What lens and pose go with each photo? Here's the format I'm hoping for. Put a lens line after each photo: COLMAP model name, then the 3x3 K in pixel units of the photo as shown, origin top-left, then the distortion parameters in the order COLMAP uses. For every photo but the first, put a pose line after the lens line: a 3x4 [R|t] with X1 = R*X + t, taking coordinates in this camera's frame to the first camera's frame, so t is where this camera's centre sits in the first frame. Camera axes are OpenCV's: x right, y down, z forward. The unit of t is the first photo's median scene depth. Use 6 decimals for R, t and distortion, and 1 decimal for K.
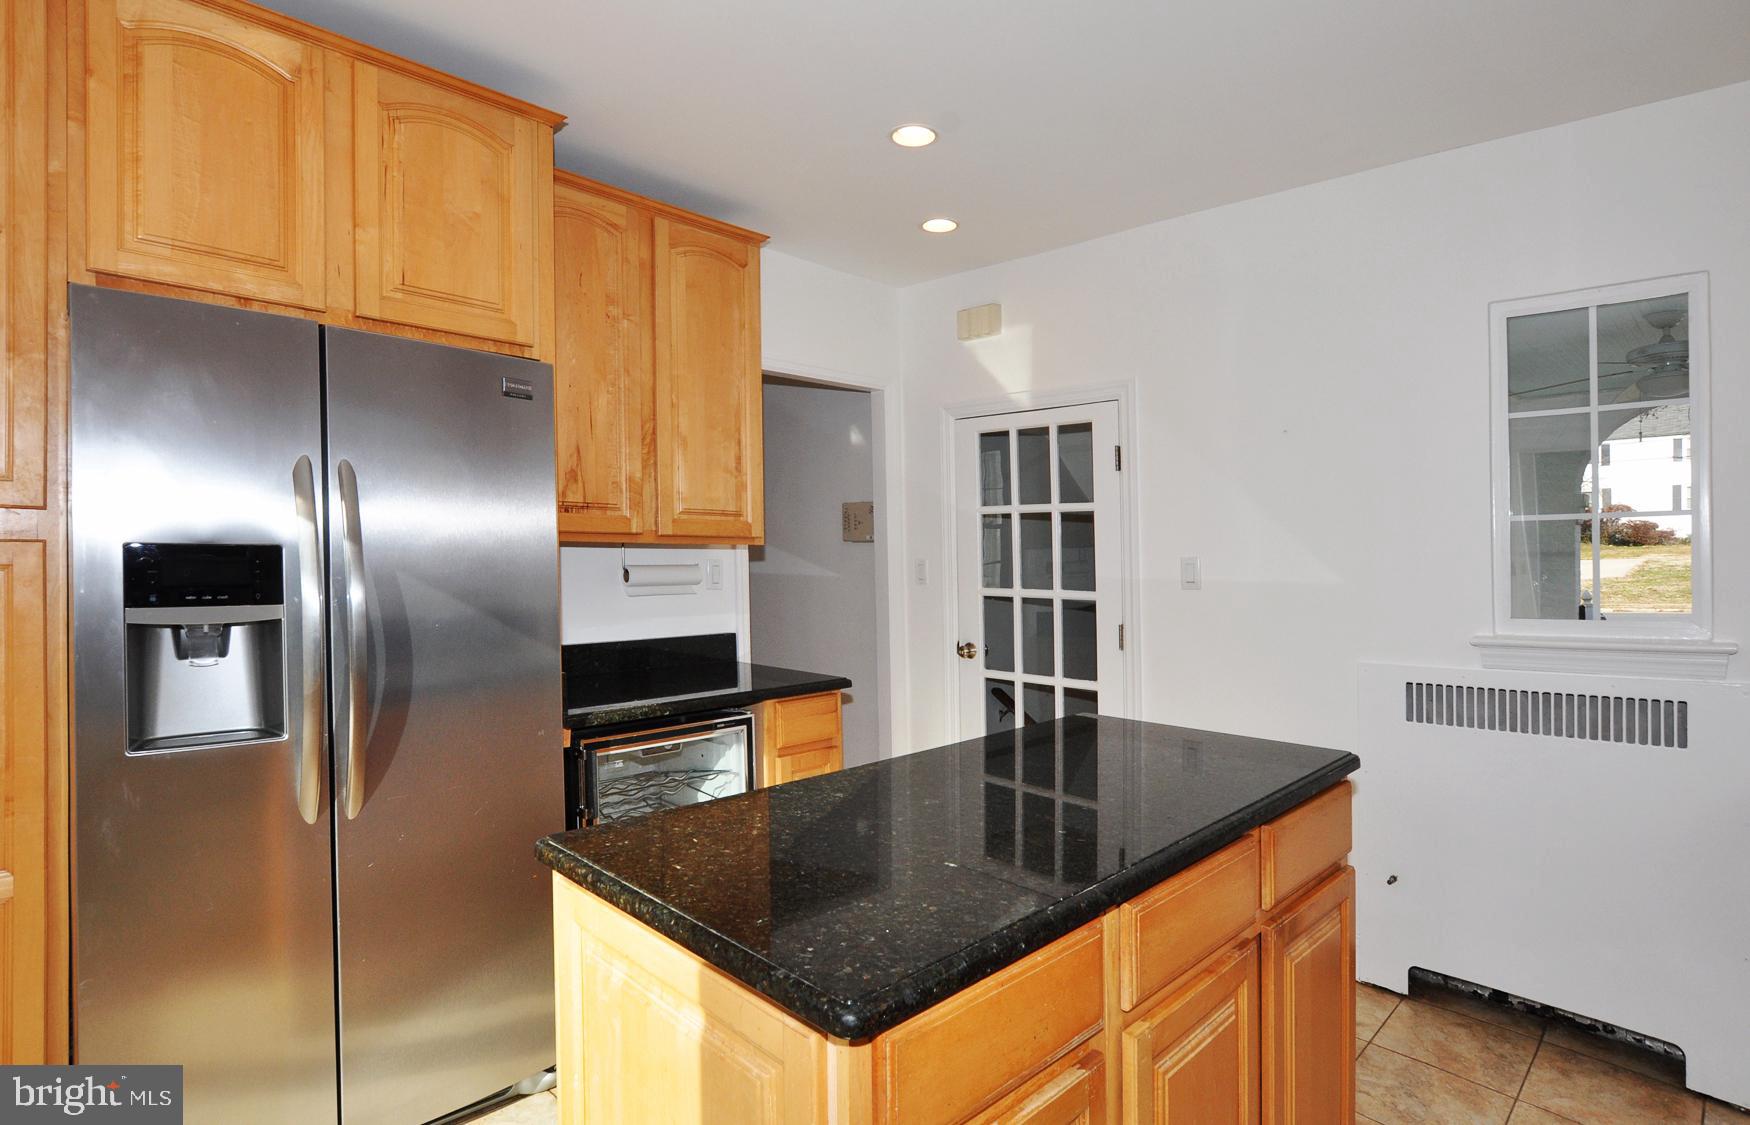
lens RADIAL K [[879.9, 0, 875.0], [0, 879.9, 562.5], [0, 0, 1]] dist [0.000619, 0.000294]
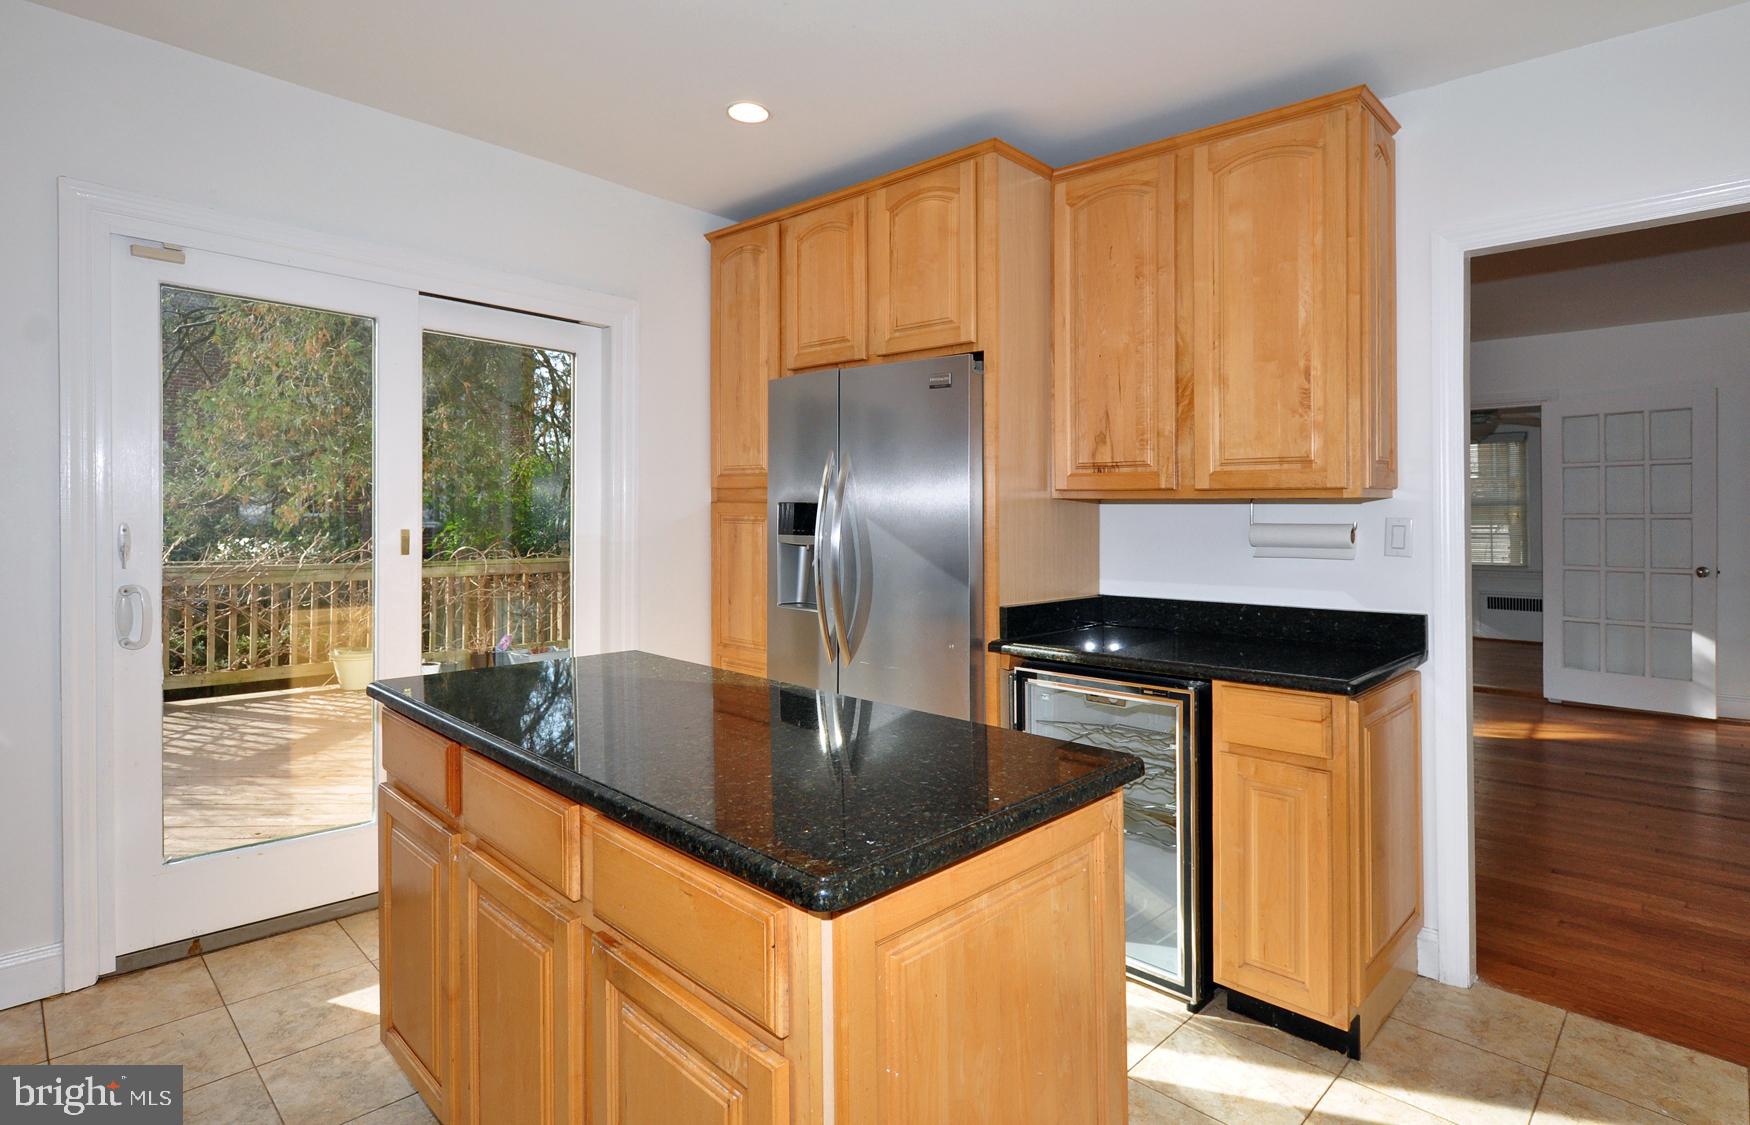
lens RADIAL K [[879.9, 0, 875.0], [0, 879.9, 562.5], [0, 0, 1]] dist [0.000619, 0.000294]
pose [[0.016157, 0.052998, -0.998464, 0.729881], [-0.015114, 0.998493, 0.052755, 0.002077], [0.999755, 0.014238, 0.016934, 0.678363]]
